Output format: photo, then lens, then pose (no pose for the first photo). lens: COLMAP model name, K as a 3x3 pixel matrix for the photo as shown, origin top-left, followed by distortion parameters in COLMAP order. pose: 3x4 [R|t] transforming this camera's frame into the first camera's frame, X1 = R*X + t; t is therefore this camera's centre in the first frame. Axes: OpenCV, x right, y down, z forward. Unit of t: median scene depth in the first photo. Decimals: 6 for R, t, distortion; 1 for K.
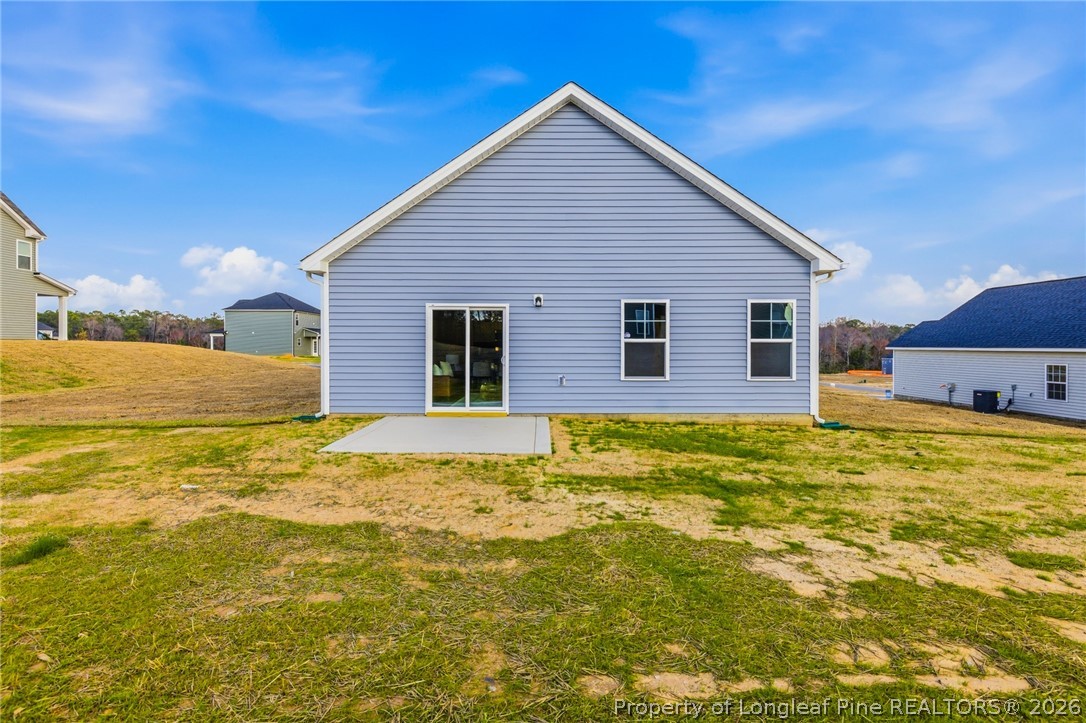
lens RADIAL K [[464.1, 0, 536.0], [0, 464.1, 350.0], [0, 0, 1]] dist [0.001710, -0.000088]
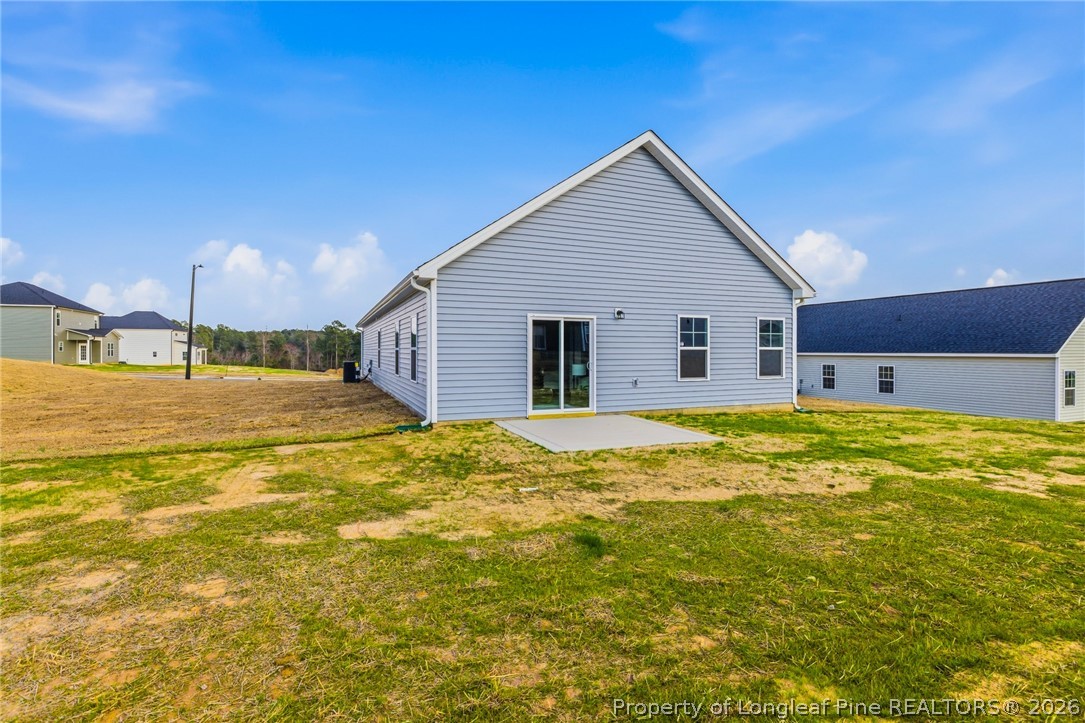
lens RADIAL K [[464.7, 0, 493.7], [0, 464.7, 352.5], [0, 0, 1]] dist [-0.000064, -0.000058]
pose [[0.940888, -0.002278, 0.338711, -0.677232], [0.004108, 0.999981, -0.004687, -0.005905], [-0.338694, 0.005802, 0.940879, 0.020831]]
